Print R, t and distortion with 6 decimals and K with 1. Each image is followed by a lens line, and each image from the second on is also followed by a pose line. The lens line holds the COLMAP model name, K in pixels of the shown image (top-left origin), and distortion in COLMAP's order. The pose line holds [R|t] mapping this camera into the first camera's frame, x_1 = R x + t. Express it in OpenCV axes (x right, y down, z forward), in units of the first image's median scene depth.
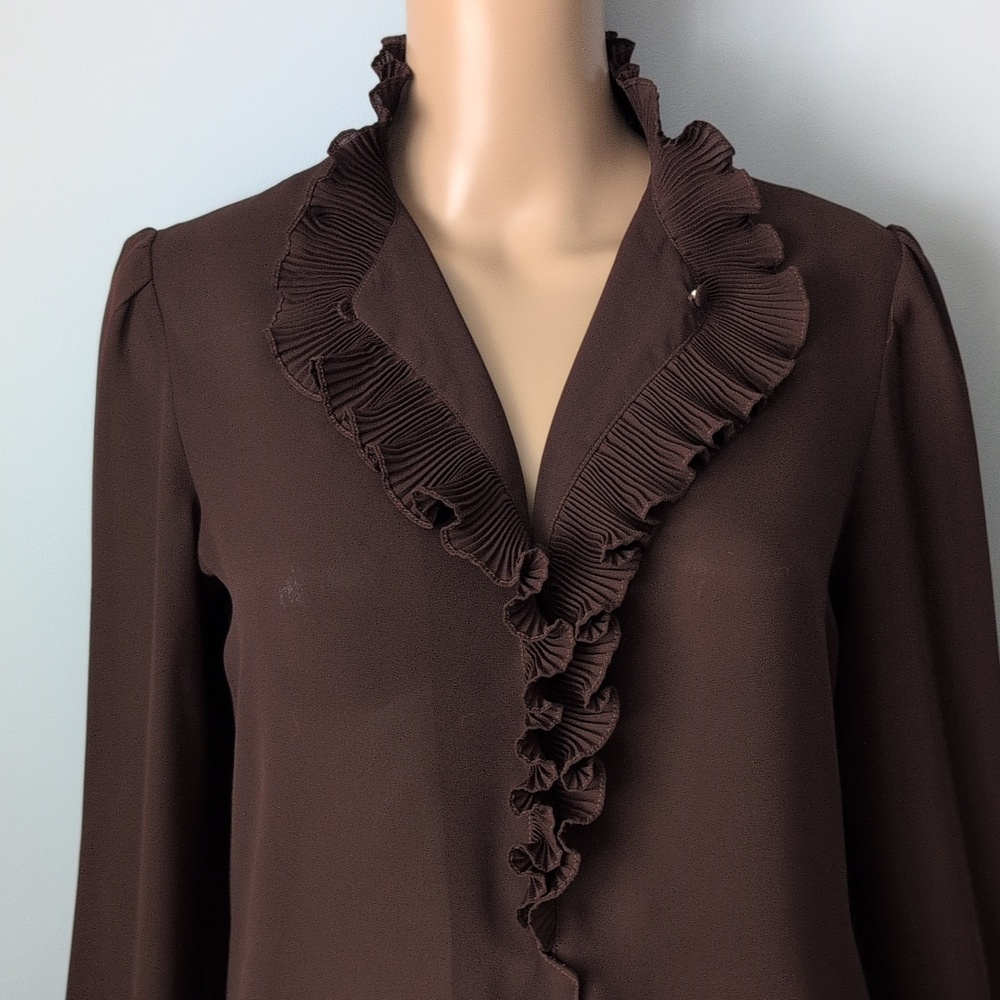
lens RADIAL K [[1691.1, 0, 500.0], [0, 1691.1, 500.0], [0, 0, 1]] dist [0.341676, -3.144535]
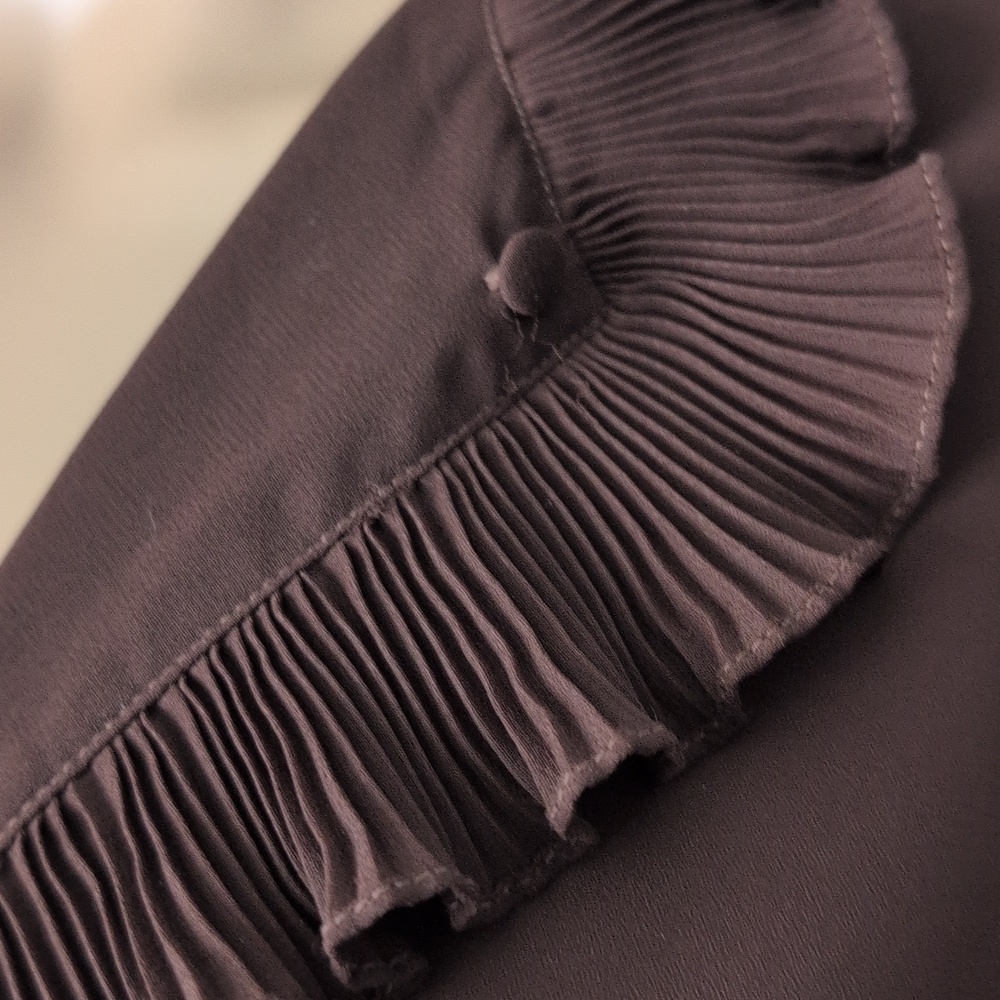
lens RADIAL K [[1628.7, 0, 500.0], [0, 1628.7, 500.0], [0, 0, 1]] dist [0.116110, -0.165118]
pose [[0.948313, 0.059568, -0.311696, 0.198066], [-0.033064, 0.995425, 0.089642, -0.109592], [0.315610, -0.074703, 0.945944, 0.774472]]
